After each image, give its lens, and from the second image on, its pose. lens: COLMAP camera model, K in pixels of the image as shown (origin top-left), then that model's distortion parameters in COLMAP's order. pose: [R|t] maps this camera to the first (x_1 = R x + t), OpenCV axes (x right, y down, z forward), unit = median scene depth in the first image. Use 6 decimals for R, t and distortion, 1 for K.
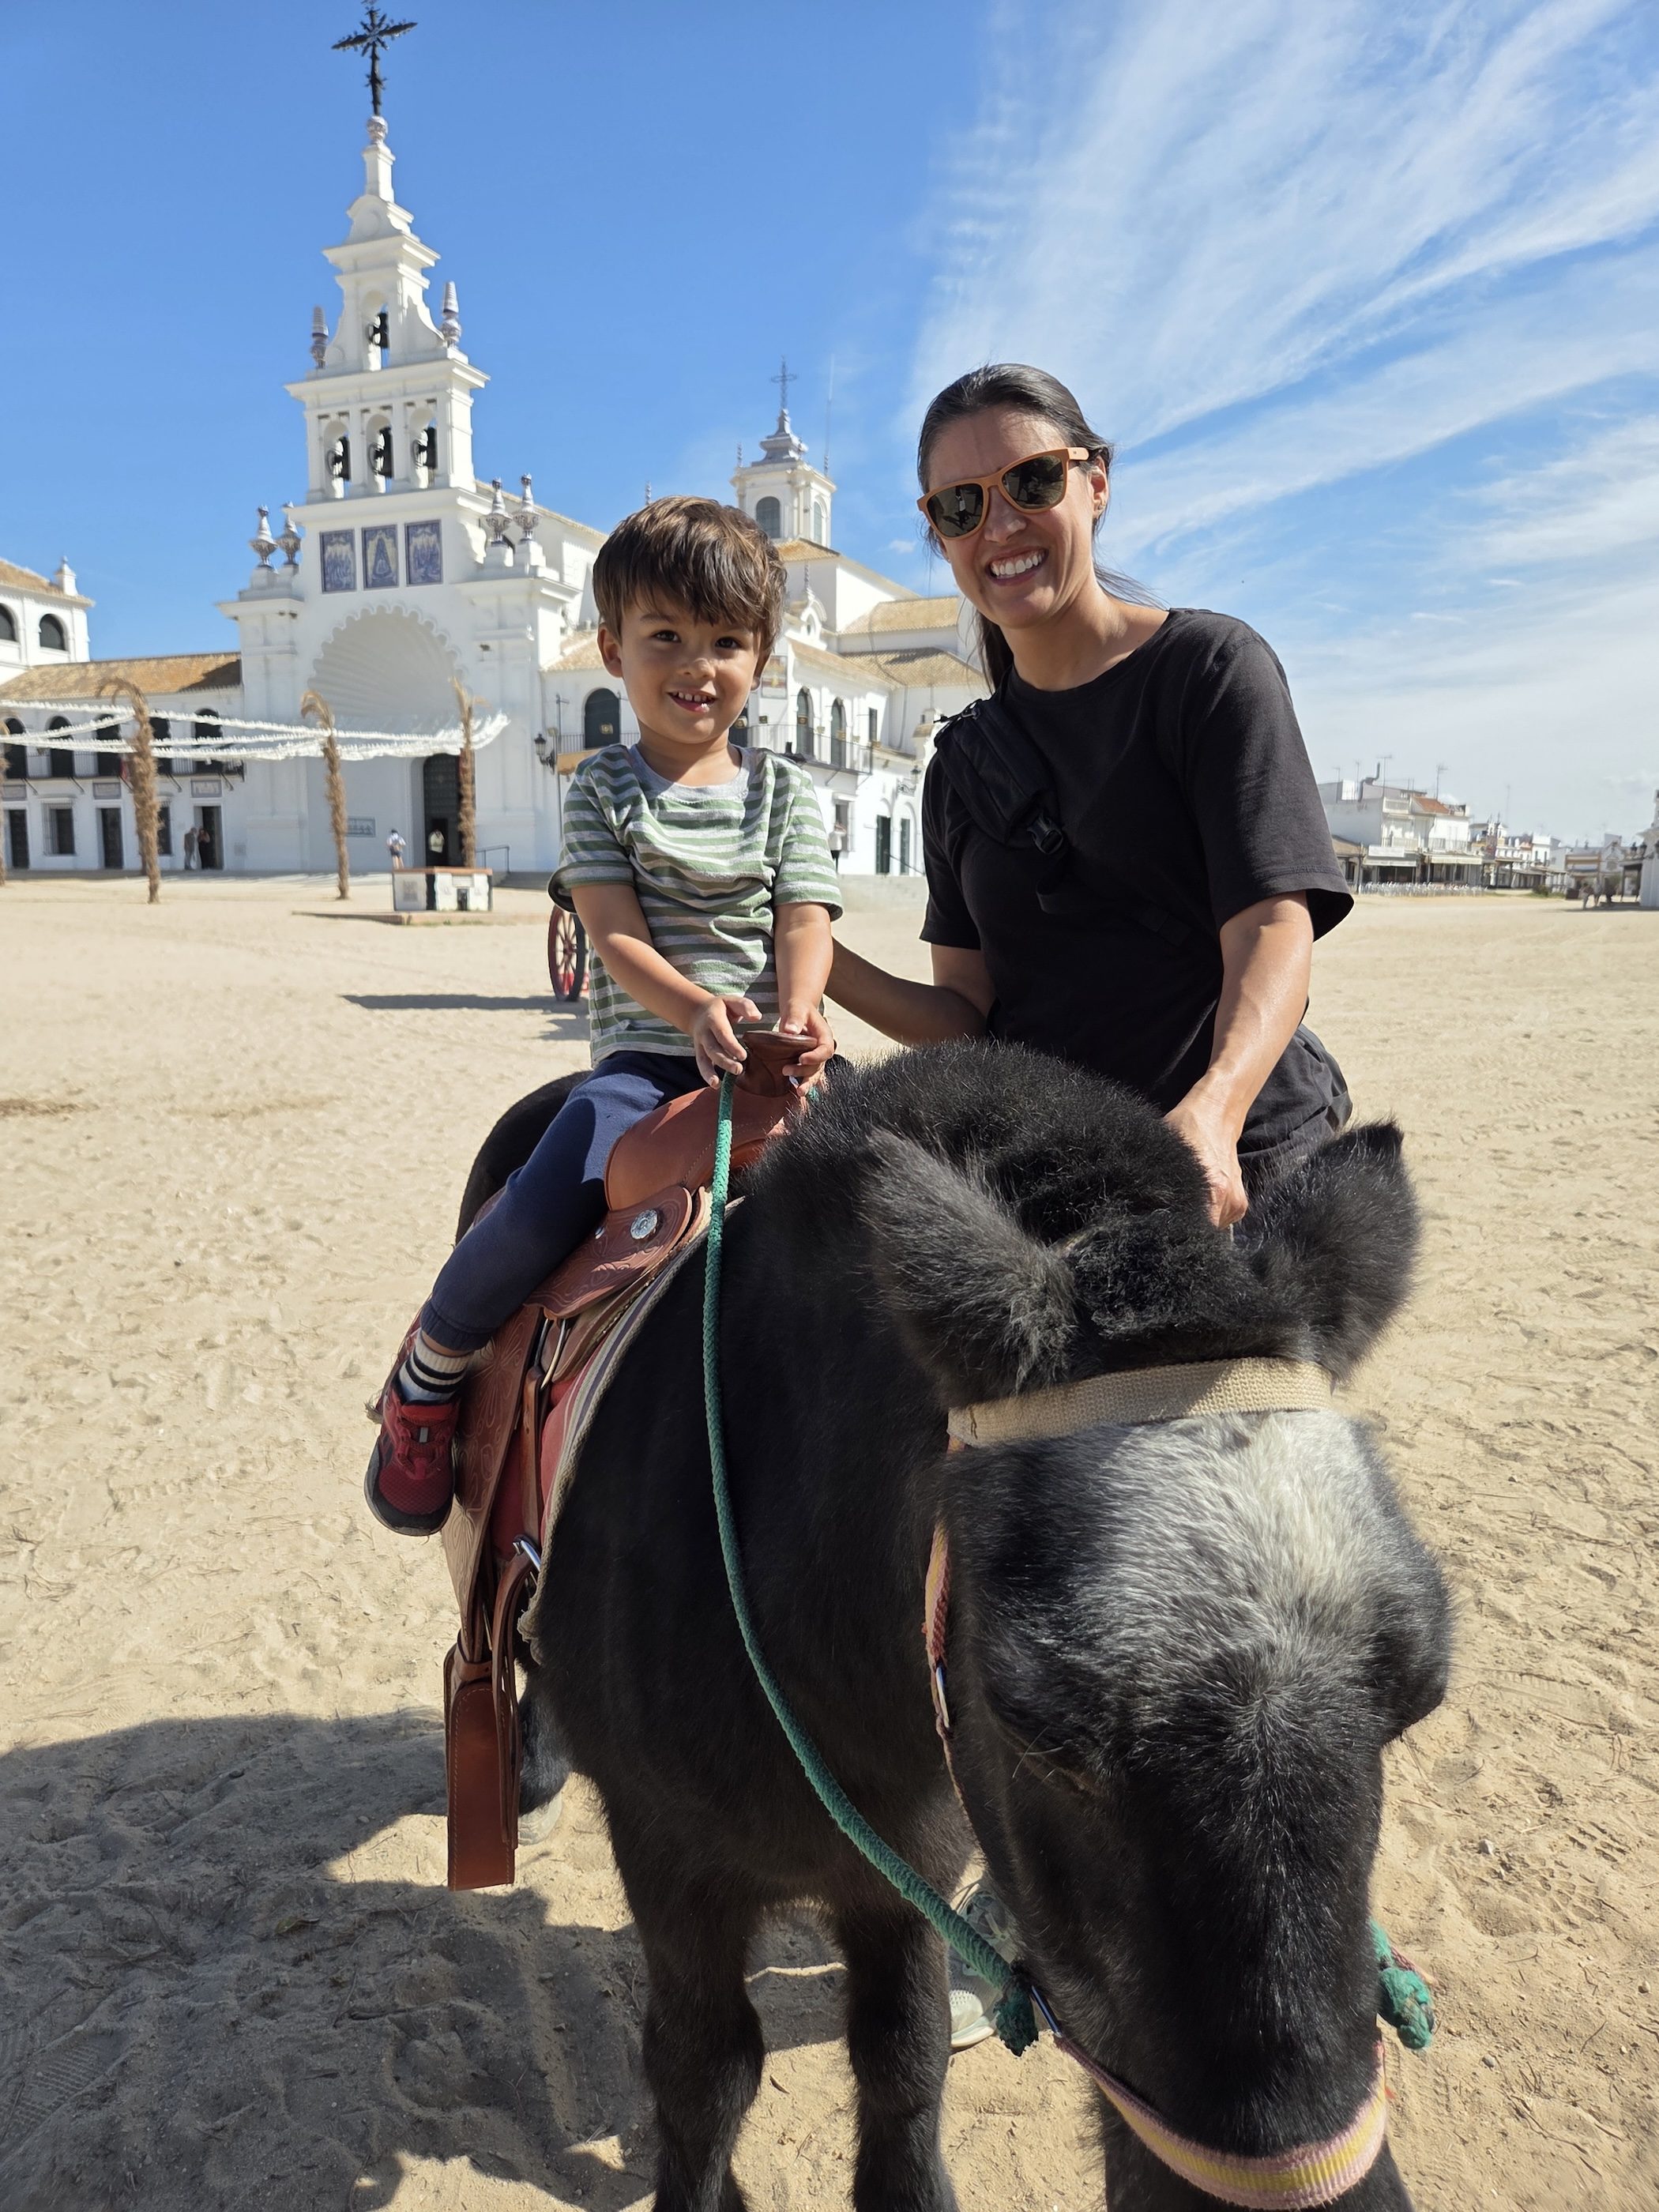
lens RADIAL K [[1643.9, 0, 829.5], [0, 1643.9, 1106.0], [0, 0, 1]] dist [-0.112418, 0.133359]
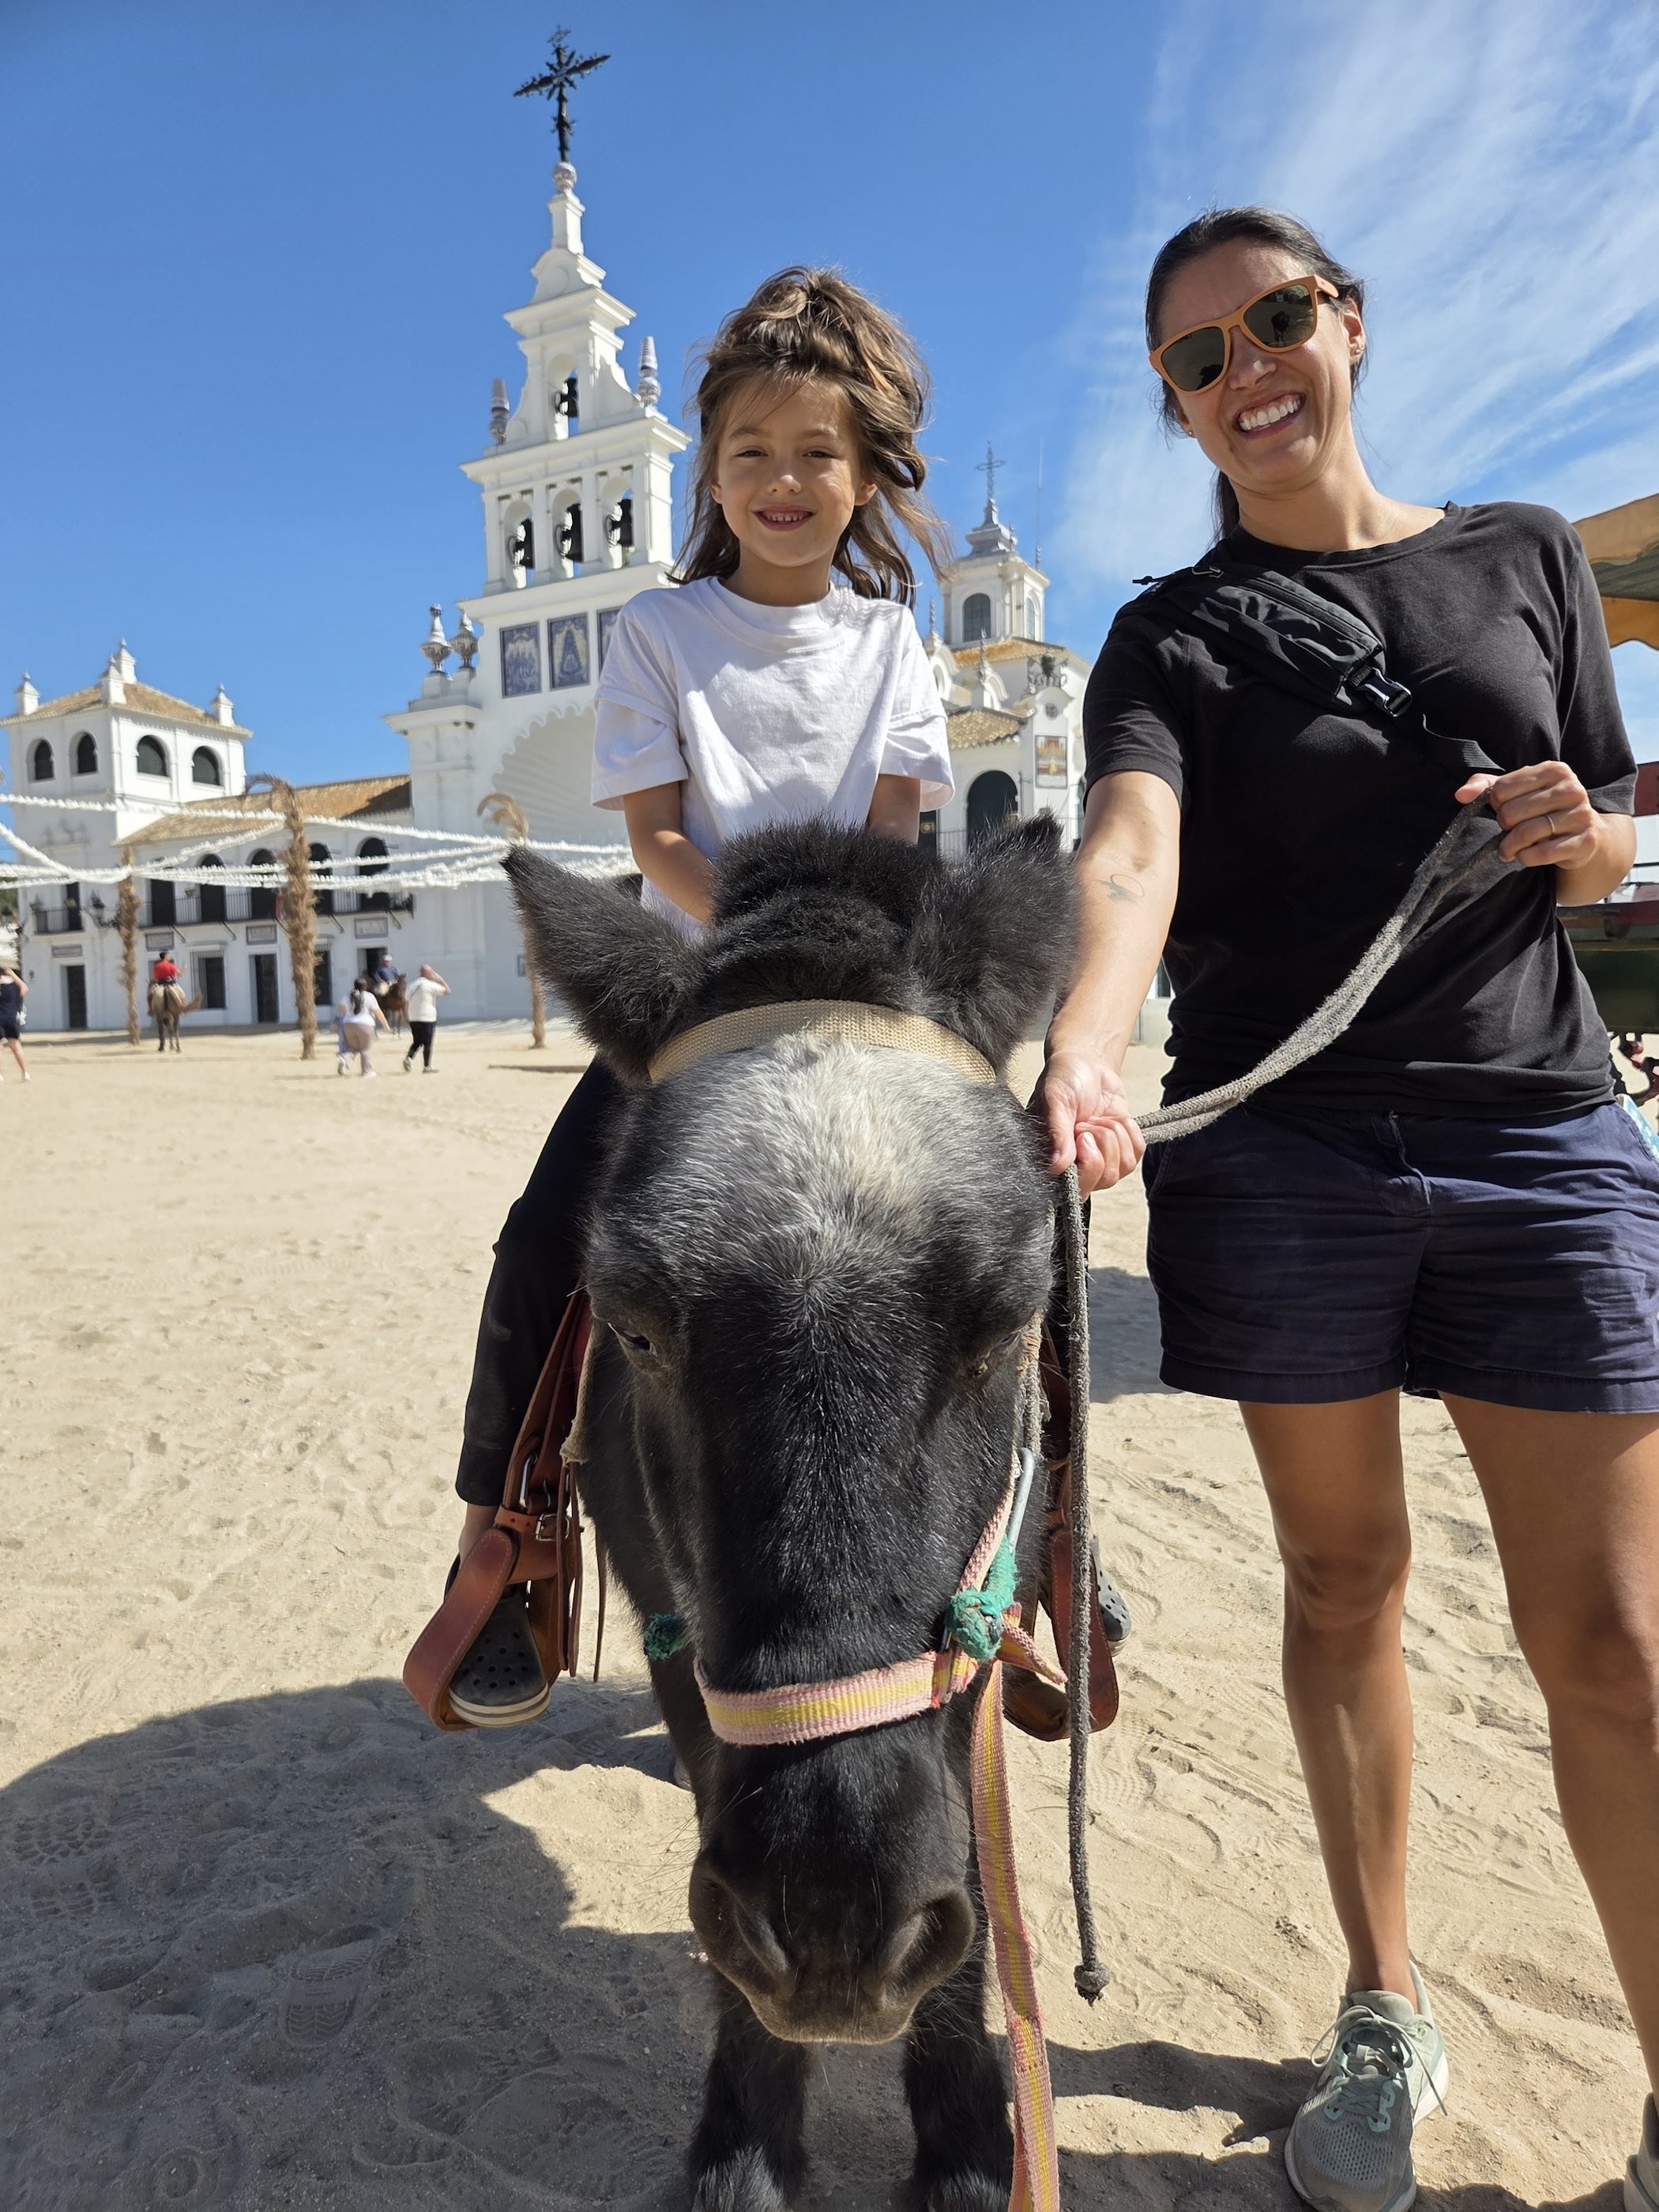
lens RADIAL K [[1741.6, 0, 829.5], [0, 1741.6, 1106.0], [0, 0, 1]] dist [-0.164634, 0.256255]
pose [[0.994181, -0.029055, -0.103731, -0.052597], [0.019690, 0.995730, -0.090187, -0.014579], [0.105908, 0.087619, 0.990508, 0.131602]]
